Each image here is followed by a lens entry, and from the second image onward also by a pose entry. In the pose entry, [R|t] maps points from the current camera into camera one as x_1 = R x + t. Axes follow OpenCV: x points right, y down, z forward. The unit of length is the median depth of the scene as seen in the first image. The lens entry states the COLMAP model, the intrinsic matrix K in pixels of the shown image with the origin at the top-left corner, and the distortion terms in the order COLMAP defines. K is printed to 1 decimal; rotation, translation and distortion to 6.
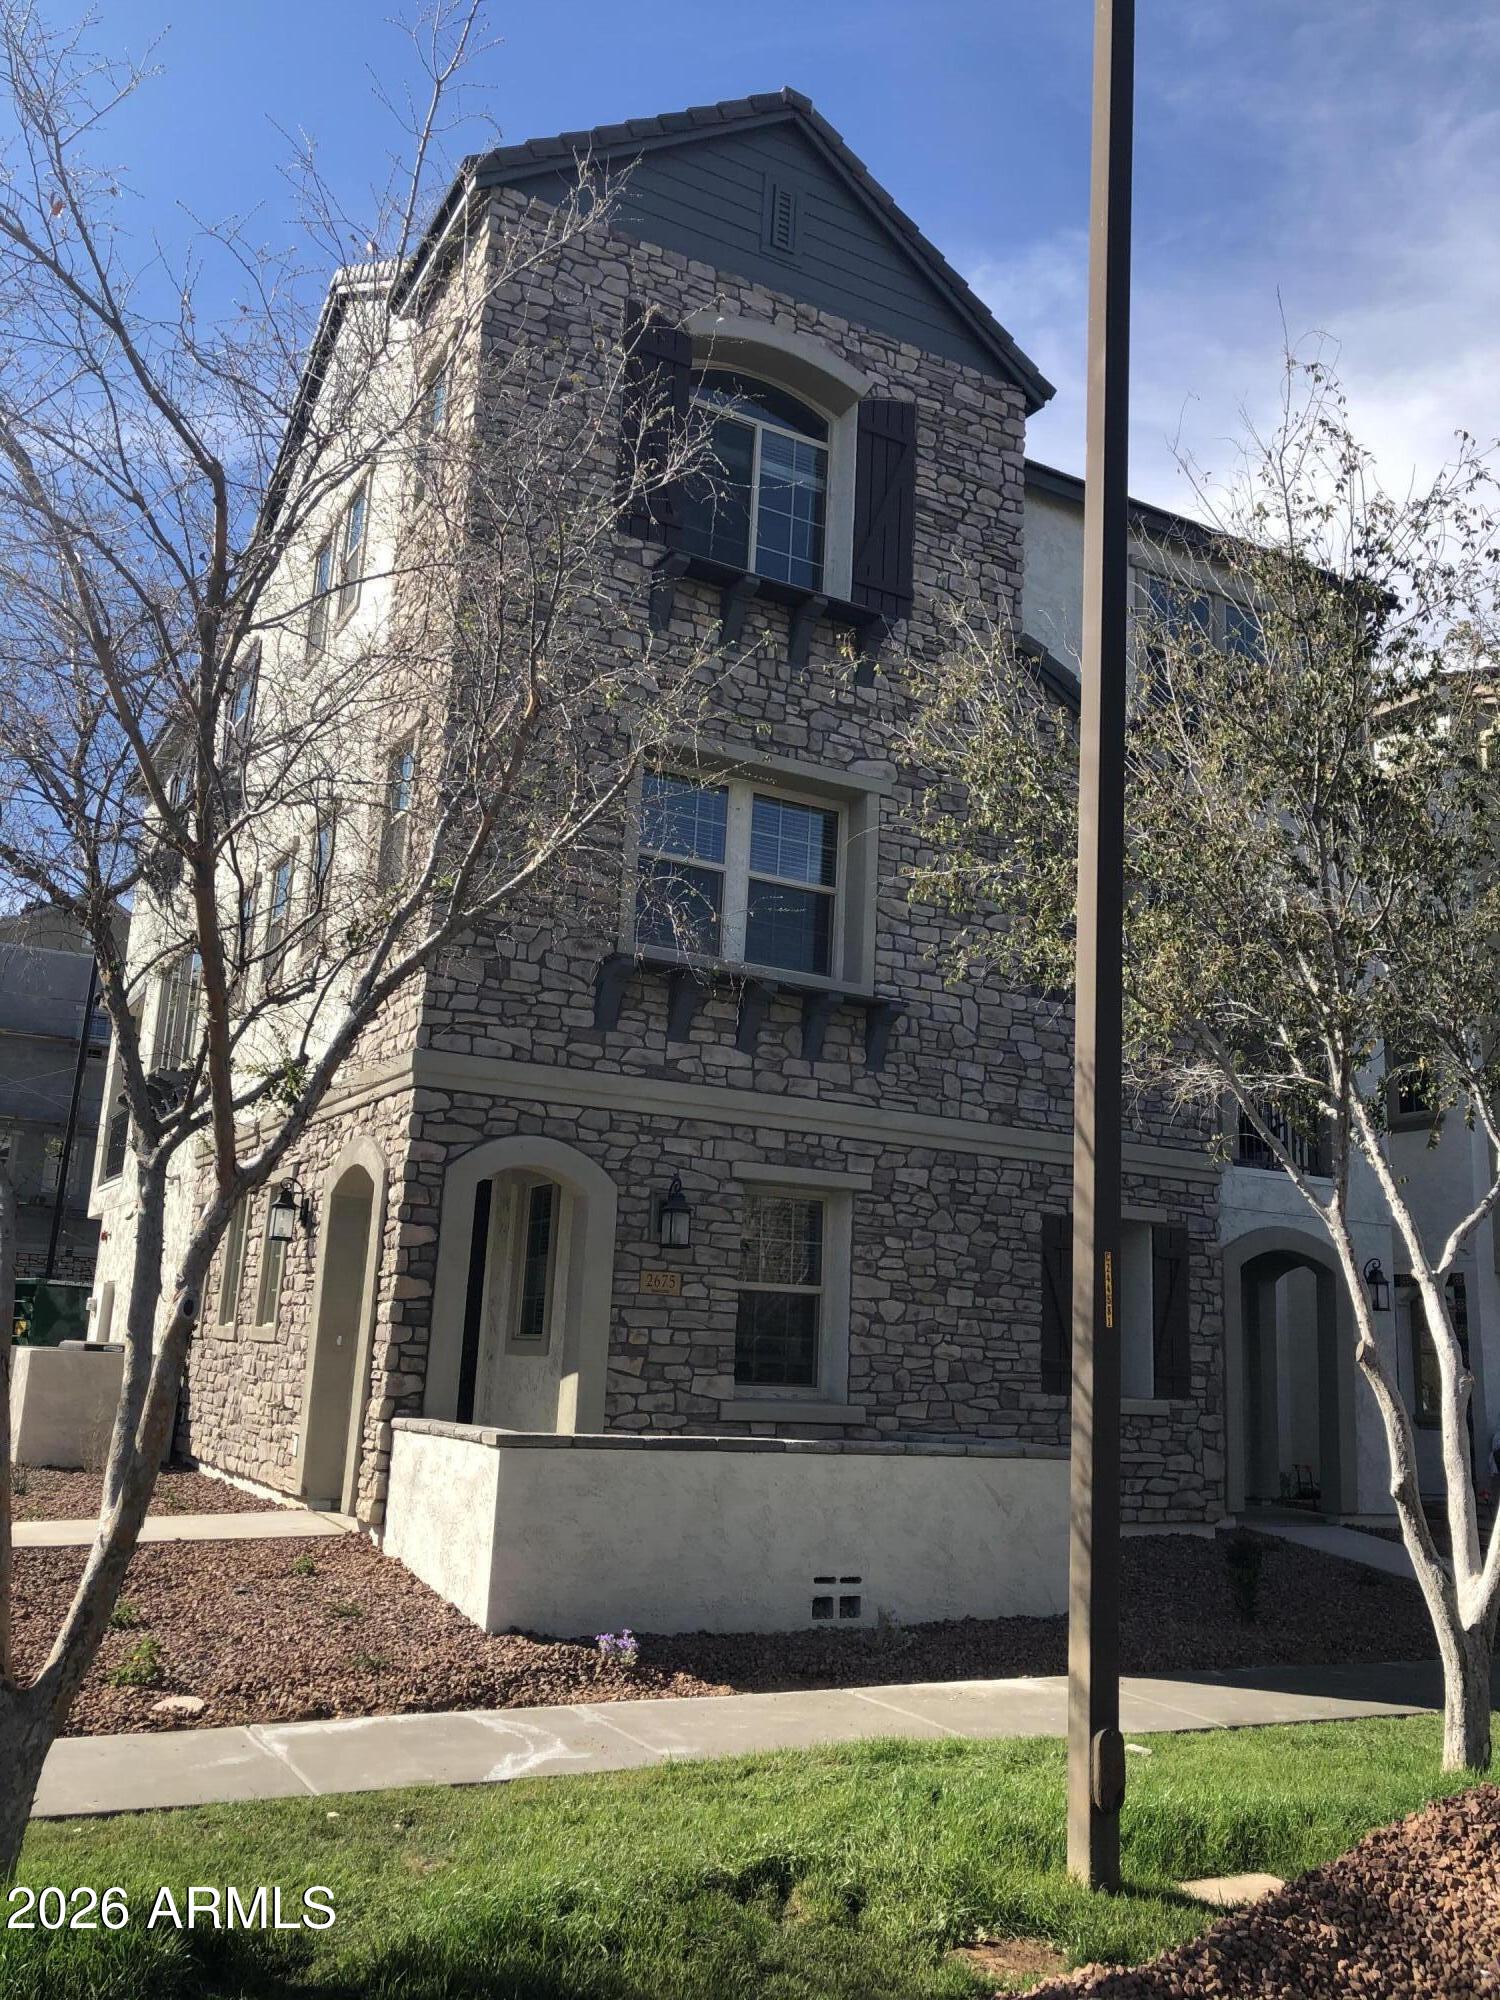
lens RADIAL K [[1805.3, 0, 750.9], [0, 1805.3, 936.4], [0, 0, 1]] dist [0.221687, -0.722166]
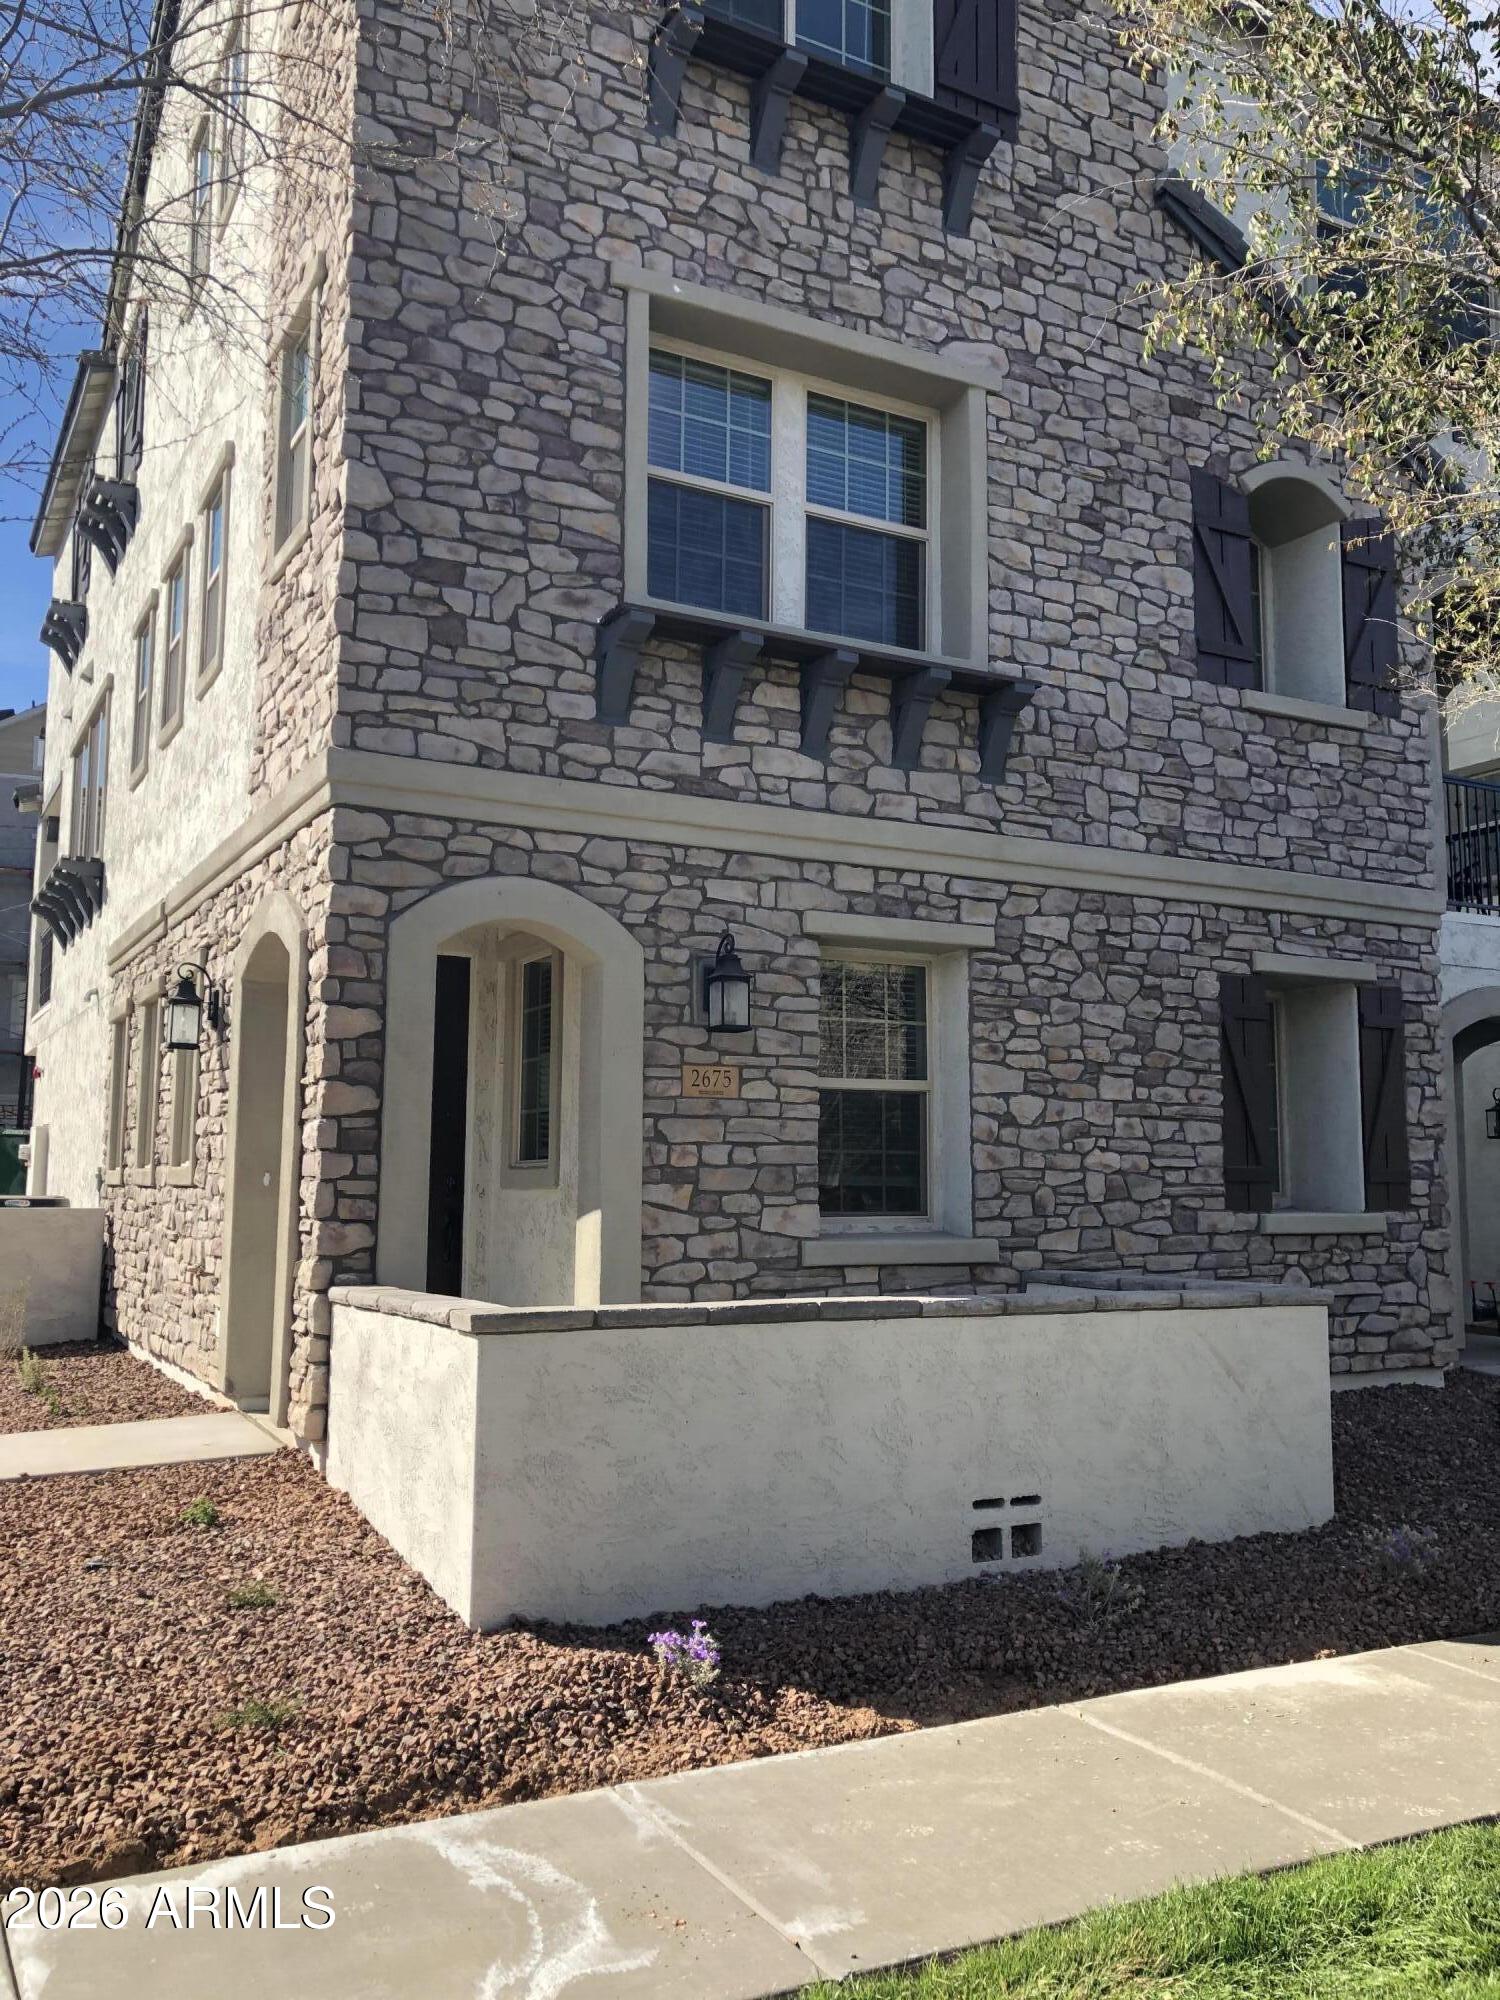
lens RADIAL K [[1805.3, 0, 750.9], [0, 1805.3, 936.4], [0, 0, 1]] dist [0.221687, -0.722166]
pose [[0.999056, -0.042863, -0.007014, -0.026188], [0.043323, 0.994932, 0.090738, 0.069994], [0.003089, -0.090956, 0.995850, 0.299734]]
